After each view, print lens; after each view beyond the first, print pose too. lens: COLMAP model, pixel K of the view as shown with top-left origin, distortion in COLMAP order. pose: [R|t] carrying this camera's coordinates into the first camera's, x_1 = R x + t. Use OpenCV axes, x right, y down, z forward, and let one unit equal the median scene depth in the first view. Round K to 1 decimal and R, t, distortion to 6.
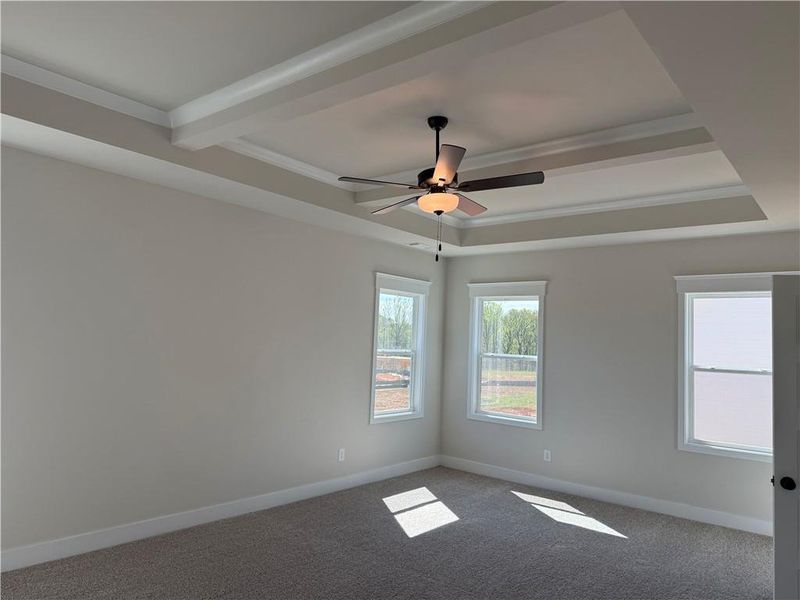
lens RADIAL K [[573.1, 0, 400.0], [0, 573.1, 300.0], [0, 0, 1]] dist [0.077231, -0.101492]
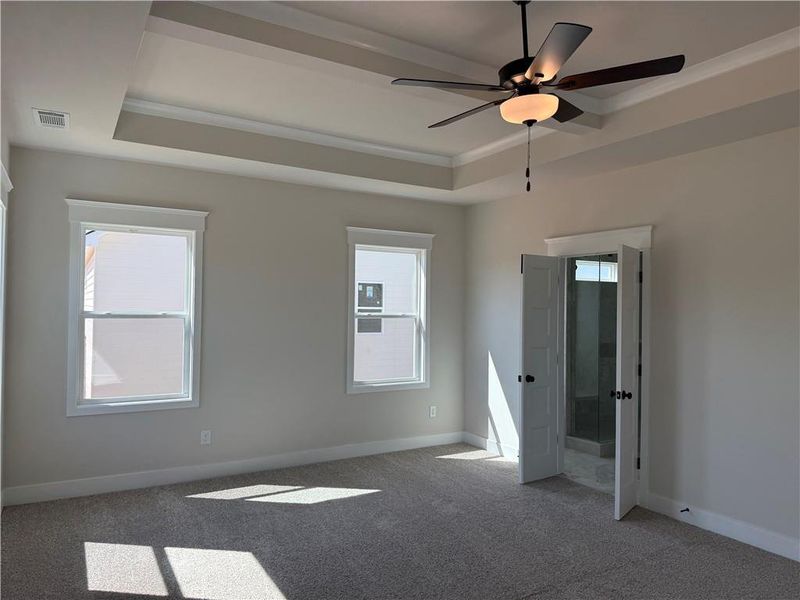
lens RADIAL K [[573.1, 0, 400.0], [0, 573.1, 300.0], [0, 0, 1]] dist [0.077231, -0.101492]
pose [[0.335734, -0.028588, 0.941523, -0.440669], [-0.069677, 0.996047, 0.055089, 0.025441], [-0.939376, -0.084098, 0.332415, 0.572838]]
